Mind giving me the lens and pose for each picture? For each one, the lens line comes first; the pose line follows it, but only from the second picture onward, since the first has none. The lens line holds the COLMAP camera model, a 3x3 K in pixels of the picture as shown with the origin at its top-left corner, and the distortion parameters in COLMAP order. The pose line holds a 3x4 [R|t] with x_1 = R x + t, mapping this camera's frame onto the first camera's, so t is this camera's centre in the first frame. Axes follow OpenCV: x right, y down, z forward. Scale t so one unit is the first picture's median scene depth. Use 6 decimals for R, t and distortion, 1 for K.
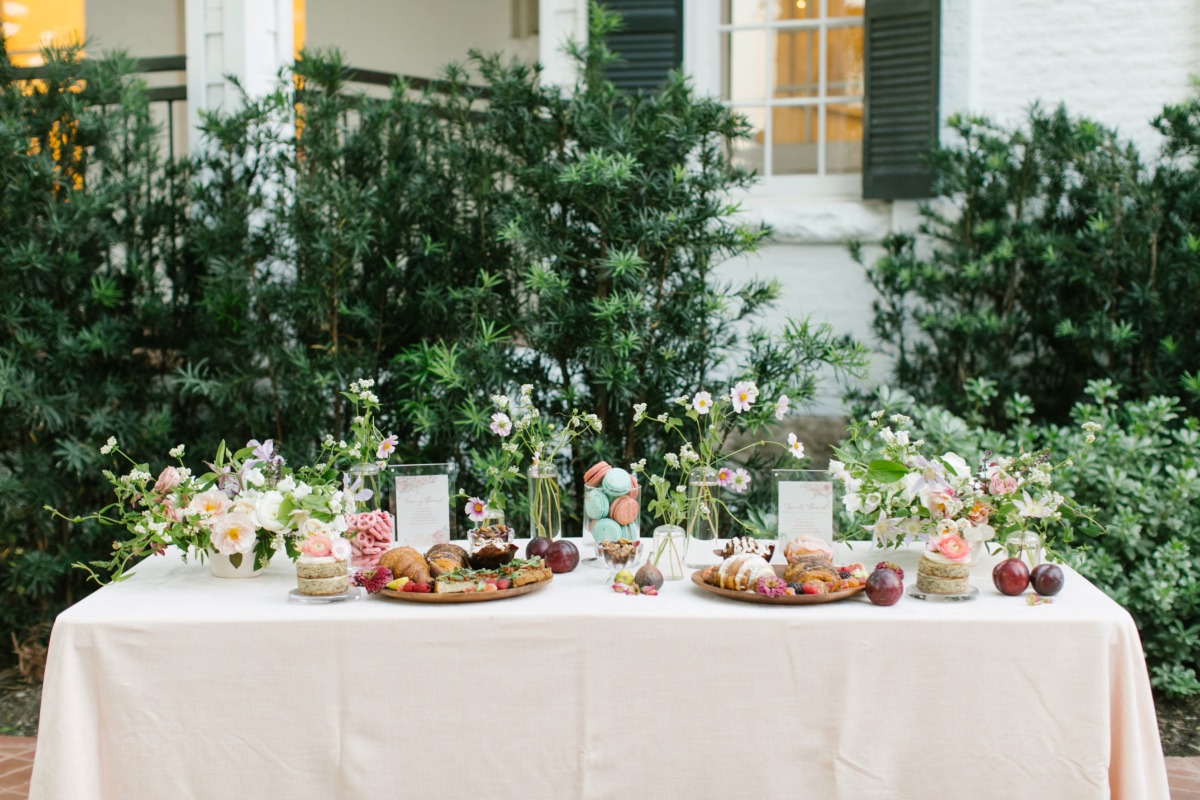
lens RADIAL K [[1702.5, 0, 600.0], [0, 1702.5, 400.0], [0, 0, 1]] dist [0.010495, 0.123234]
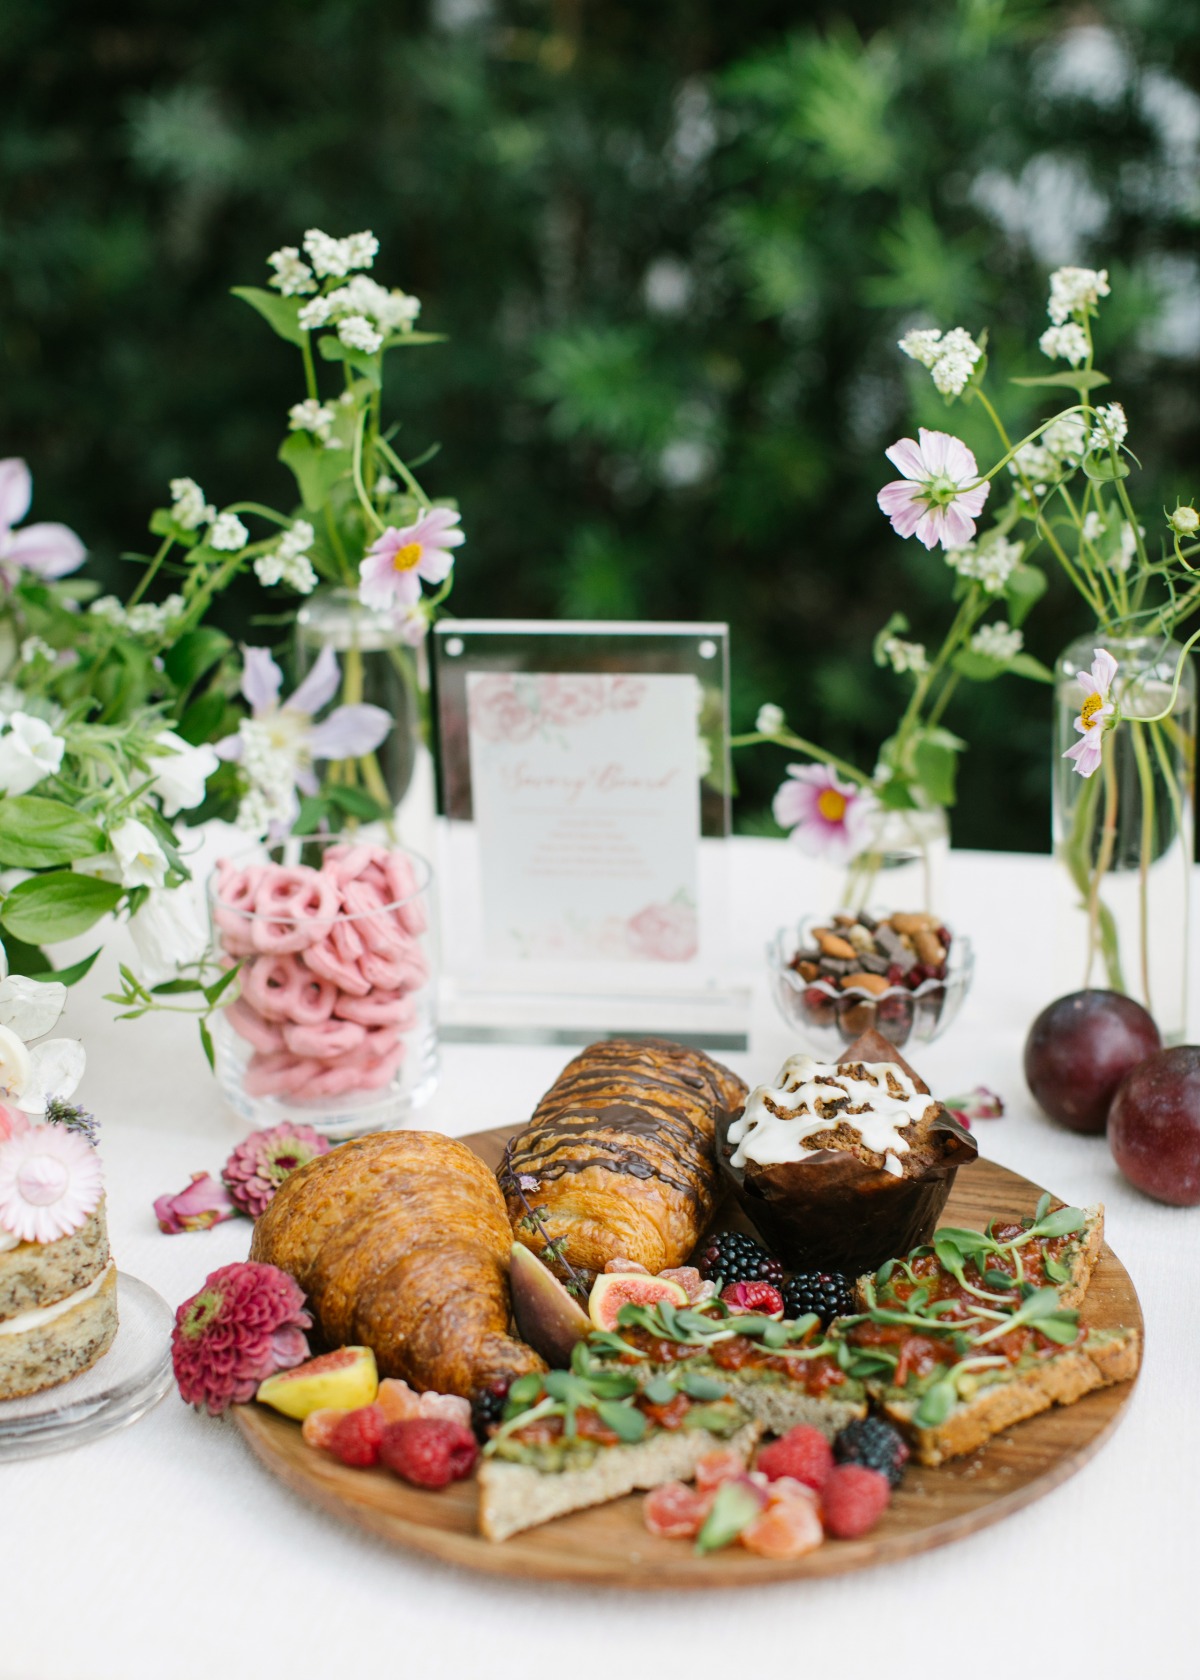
lens RADIAL K [[2585.3, 0, 600.0], [0, 2585.3, 840.0], [0, 0, 1]] dist [-0.012364, -0.041144]
pose [[0.974296, 0.076255, -0.211974, -0.027813], [-0.016291, 0.962352, 0.271318, -0.027915], [0.224683, -0.260891, 0.938857, 0.674238]]
